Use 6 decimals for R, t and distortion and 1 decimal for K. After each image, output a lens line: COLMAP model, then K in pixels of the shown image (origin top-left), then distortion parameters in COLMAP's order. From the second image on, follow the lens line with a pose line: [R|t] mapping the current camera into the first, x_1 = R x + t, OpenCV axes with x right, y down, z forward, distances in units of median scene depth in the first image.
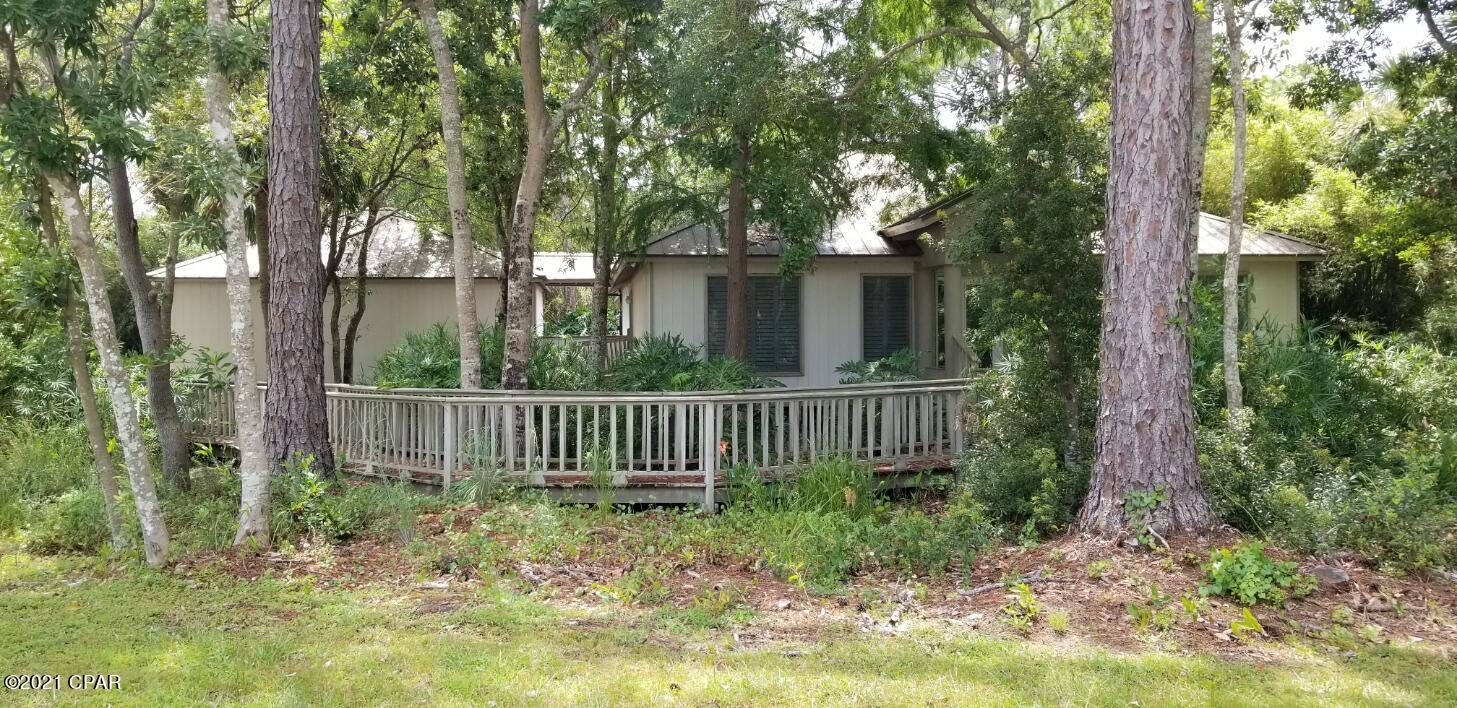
lens RADIAL K [[1102.1, 0, 730.1], [0, 1102.1, 327.3], [0, 0, 1]] dist [0.025101, -0.002310]
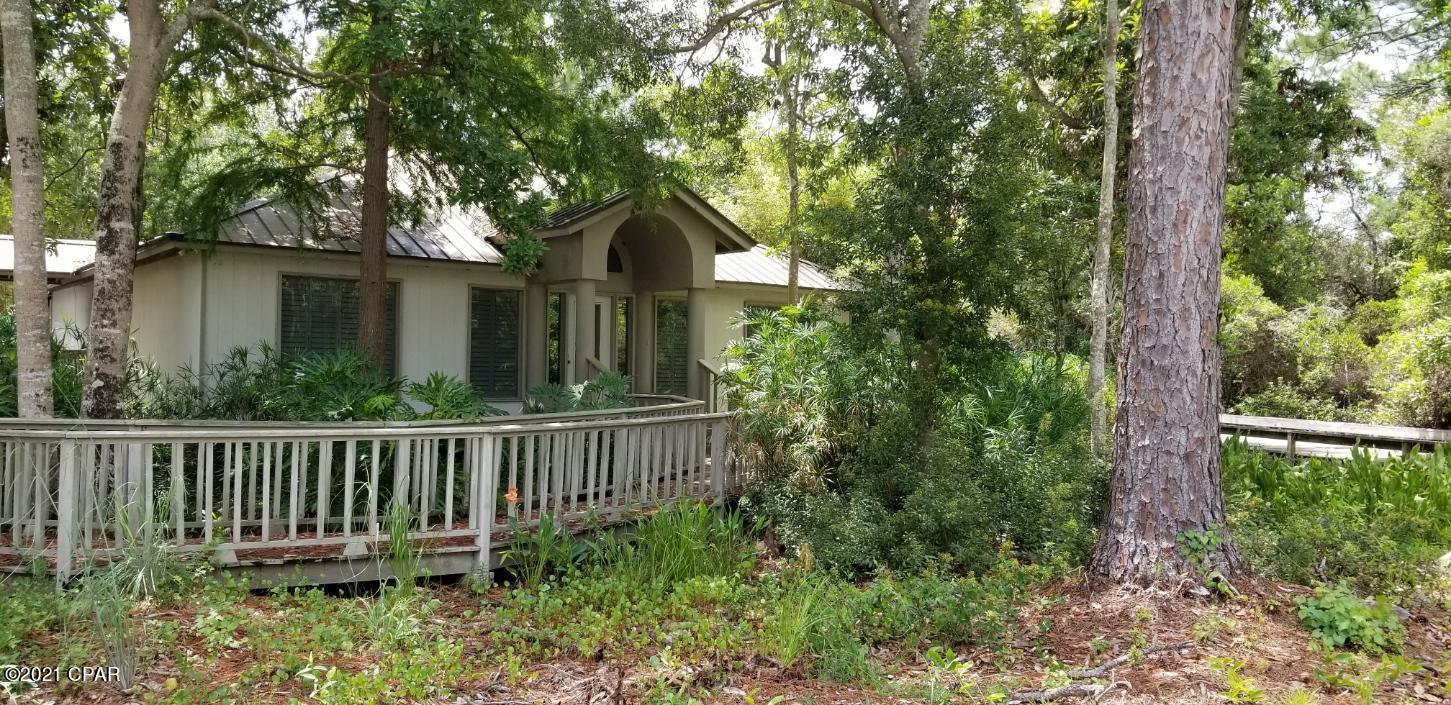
lens RADIAL K [[1093.0, 0, 725.5], [0, 1093.0, 352.5], [0, 0, 1]] dist [0.032829, -0.050114]
pose [[0.859846, 0.028838, 0.509739, -0.265175], [-0.025762, 0.999582, -0.013095, 0.019315], [-0.509904, -0.001872, 0.860229, 0.302512]]
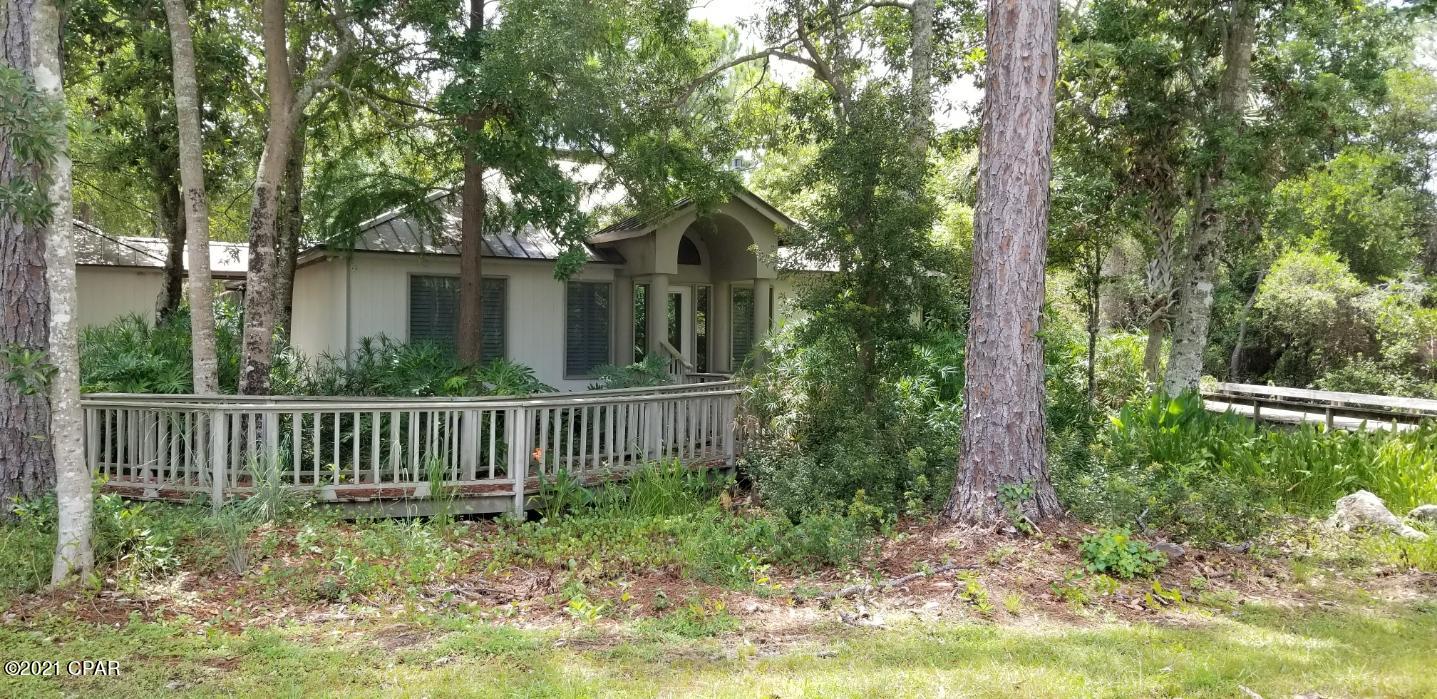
lens RADIAL K [[1080.2, 0, 718.5], [0, 1080.2, 349.5], [0, 0, 1]] dist [0.078259, -0.146176]
pose [[0.928986, 0.013309, 0.369876, -0.217526], [-0.019410, 0.999730, 0.012779, 0.001398], [-0.369606, -0.019051, 0.928993, 0.055216]]
